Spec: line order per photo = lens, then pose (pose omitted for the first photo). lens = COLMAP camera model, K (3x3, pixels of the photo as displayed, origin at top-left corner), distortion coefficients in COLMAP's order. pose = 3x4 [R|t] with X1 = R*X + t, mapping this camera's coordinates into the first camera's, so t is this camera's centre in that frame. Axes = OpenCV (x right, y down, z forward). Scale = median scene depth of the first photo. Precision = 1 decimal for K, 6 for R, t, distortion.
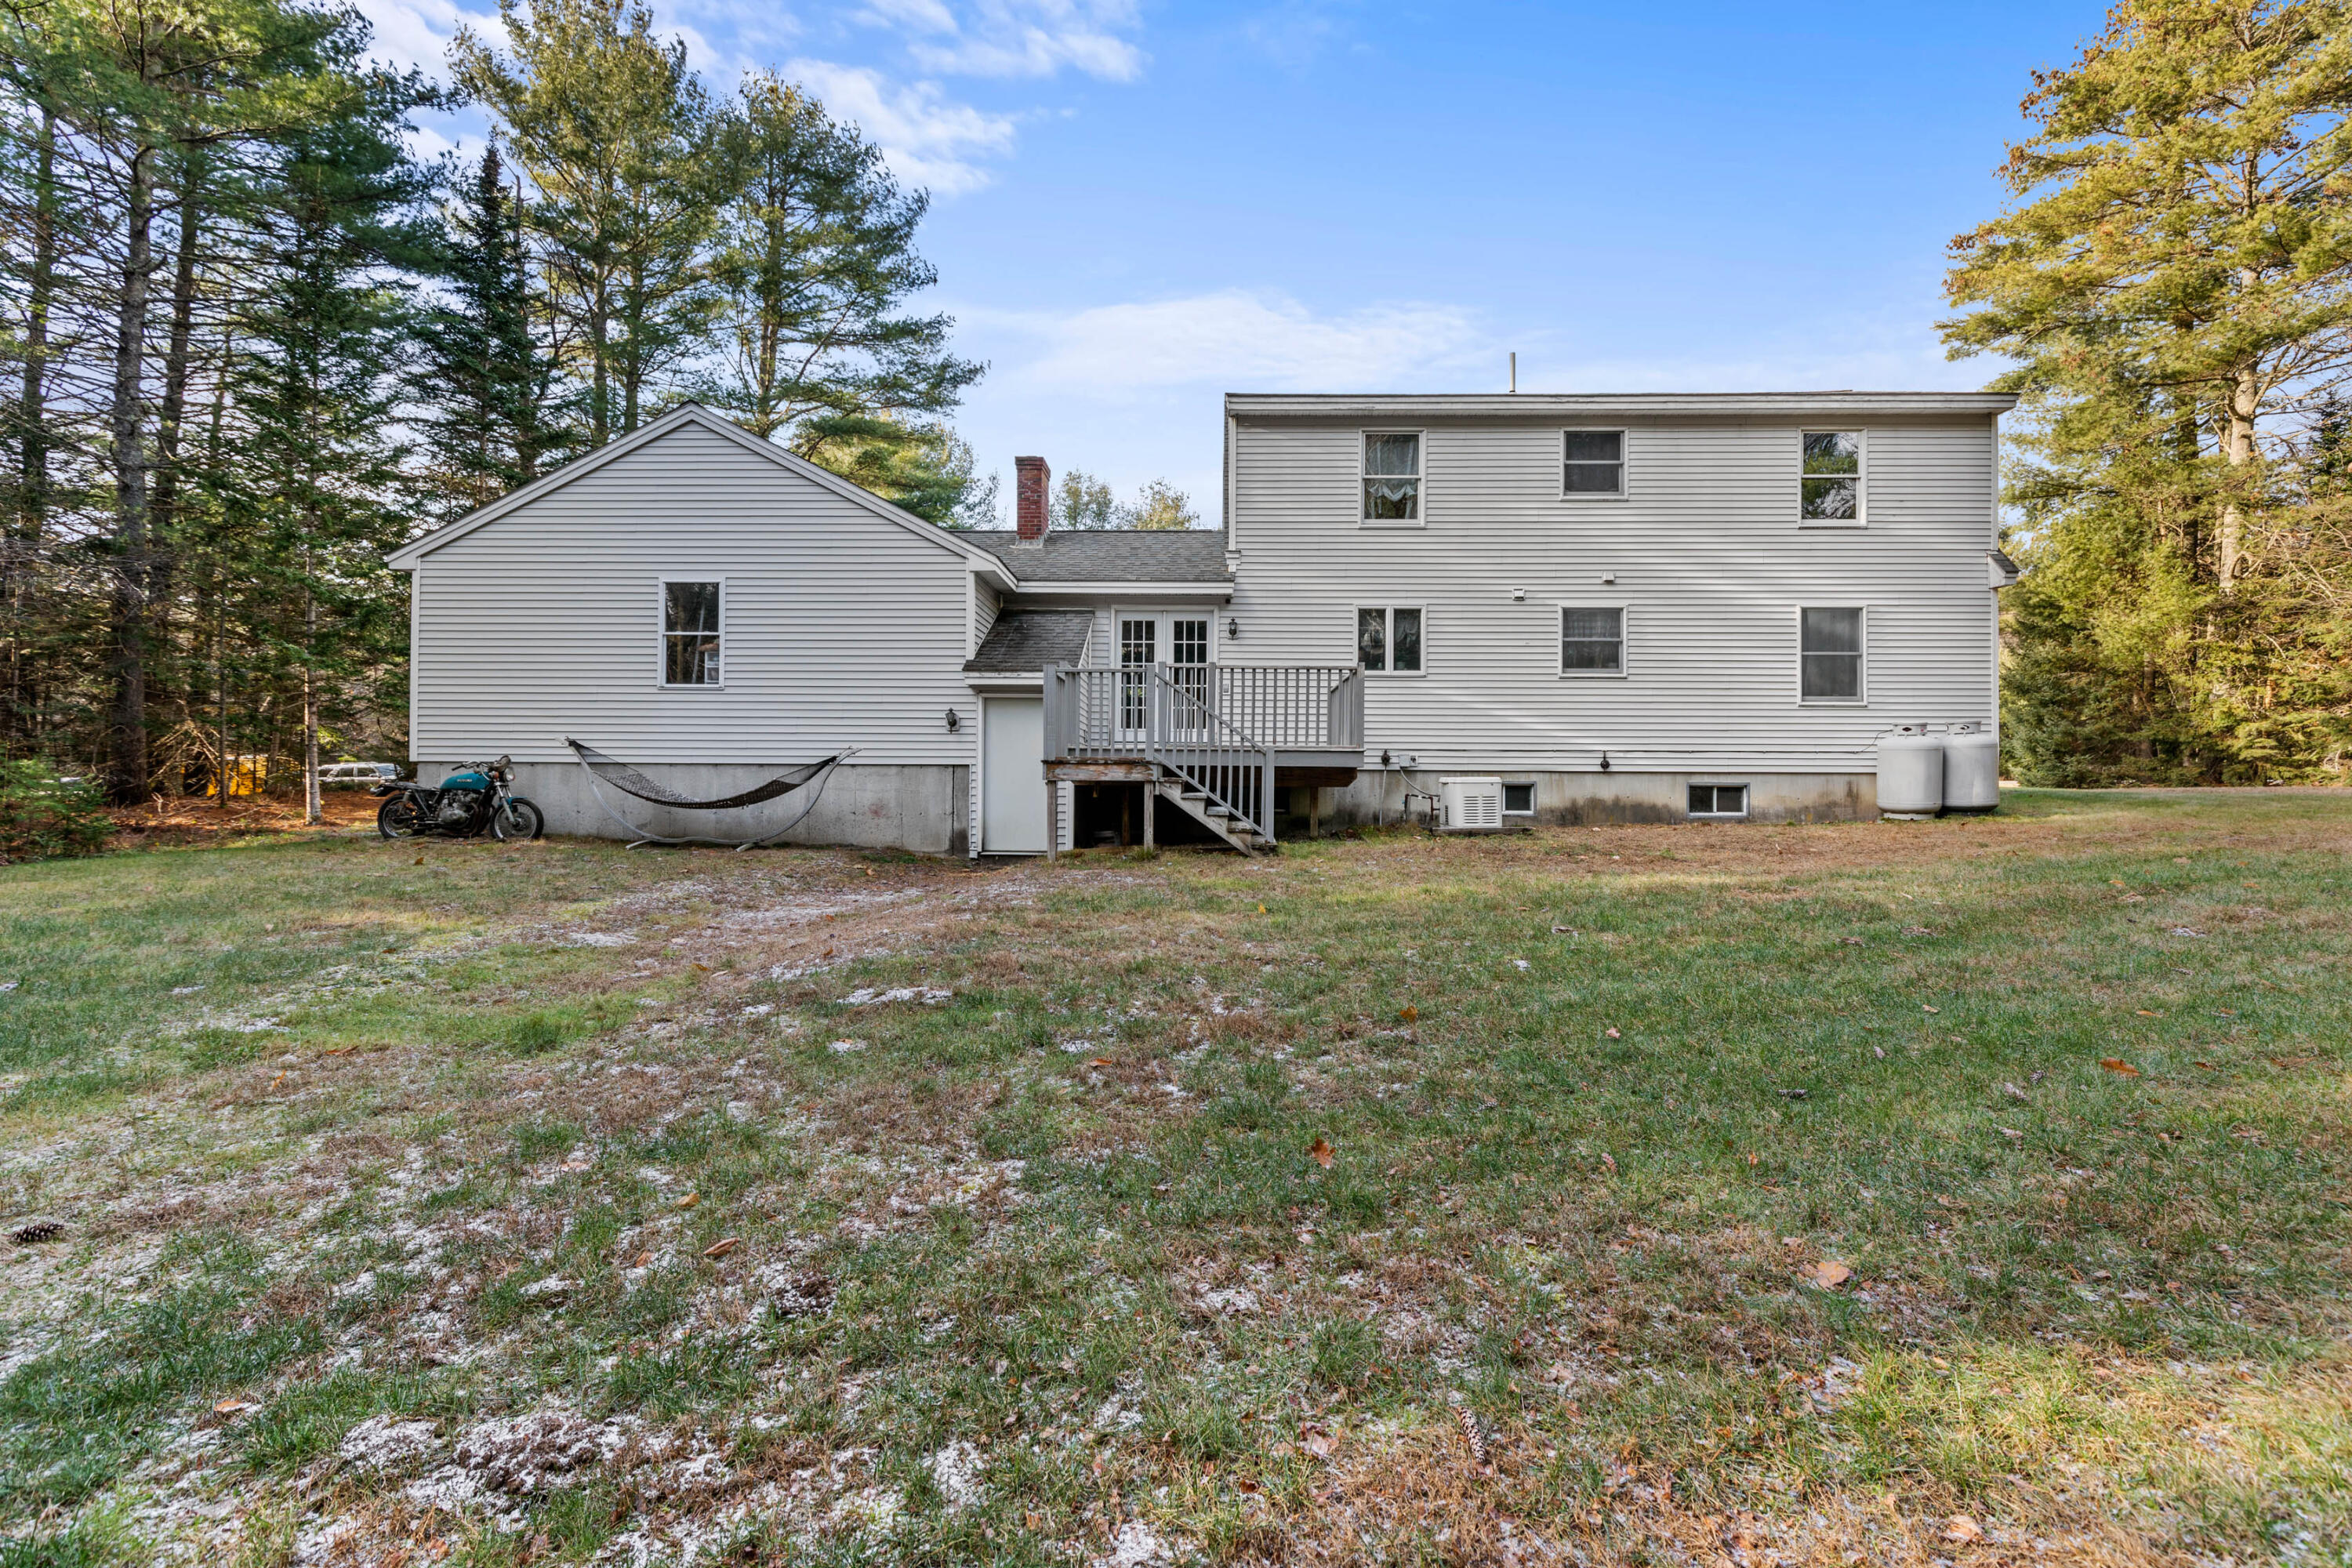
lens RADIAL K [[1030.3, 0, 1184.1], [0, 1030.3, 776.8], [0, 0, 1]] dist [0.002403, 0.000173]
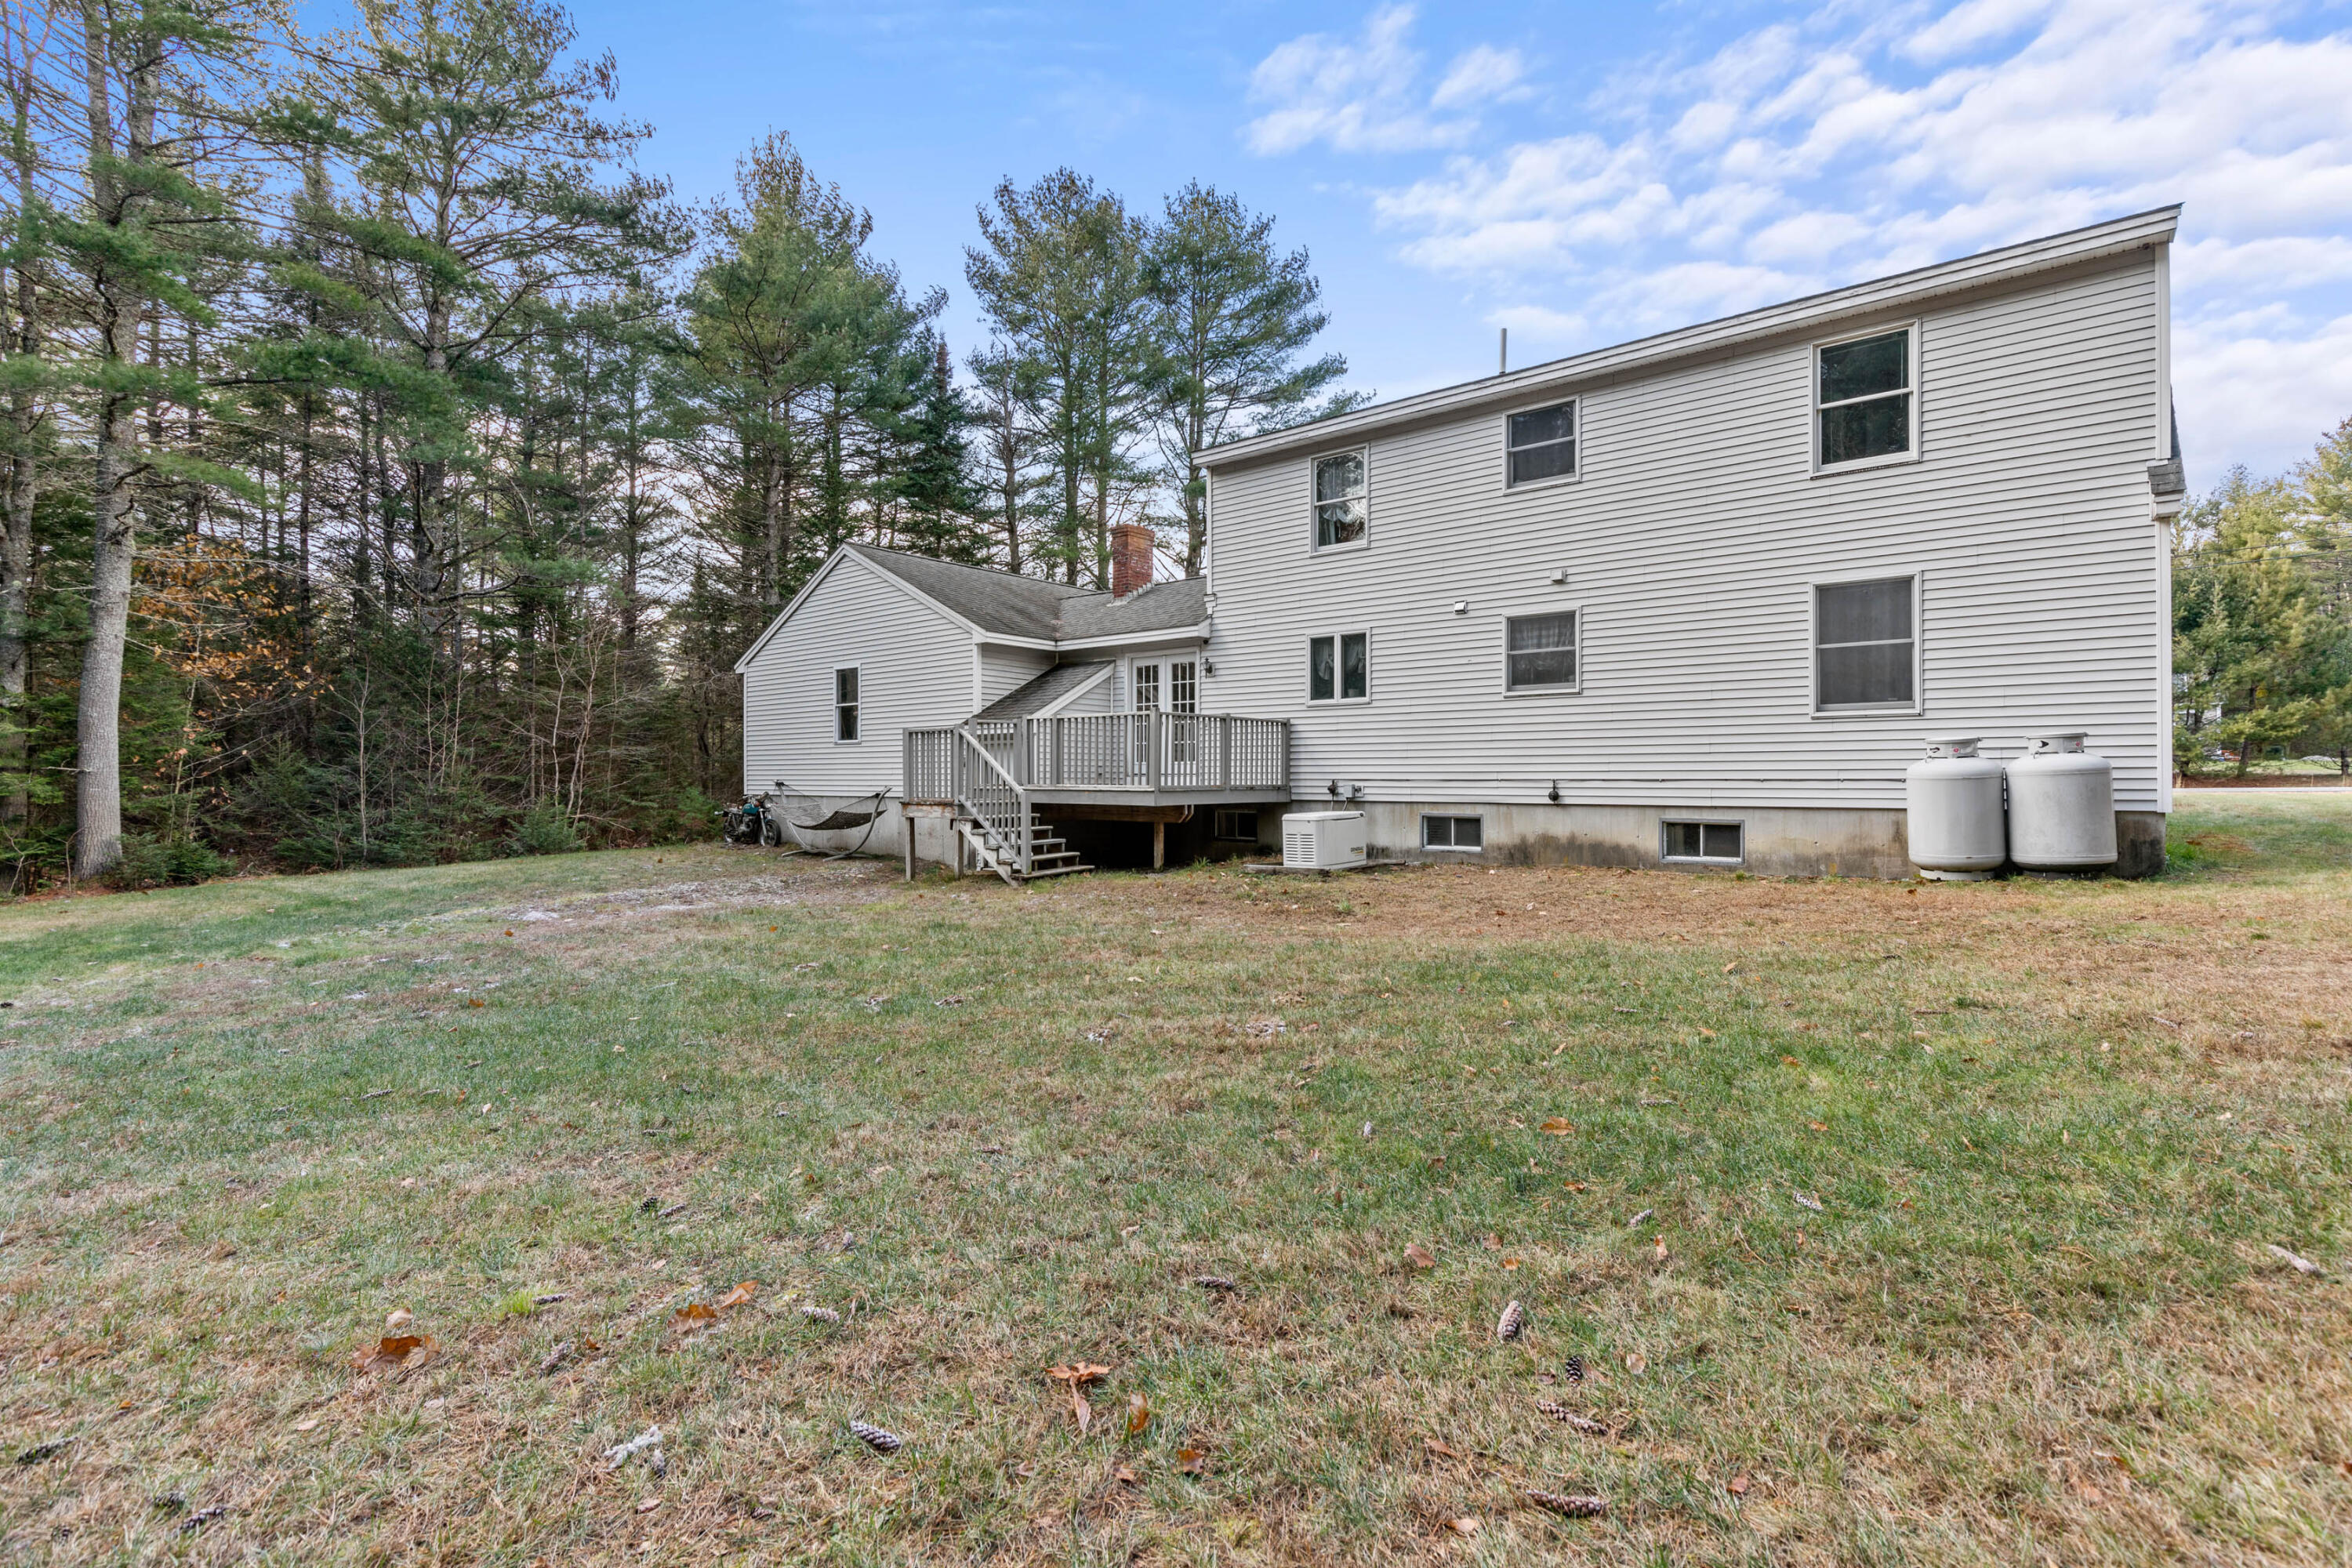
lens RADIAL K [[1030.3, 0, 1184.1], [0, 1030.3, 776.8], [0, 0, 1]] dist [0.002403, 0.000173]
pose [[0.797892, -0.008203, -0.602744, 0.675448], [0.011530, 0.999932, 0.001655, -0.032668], [0.602690, -0.008270, 0.797933, 0.131944]]
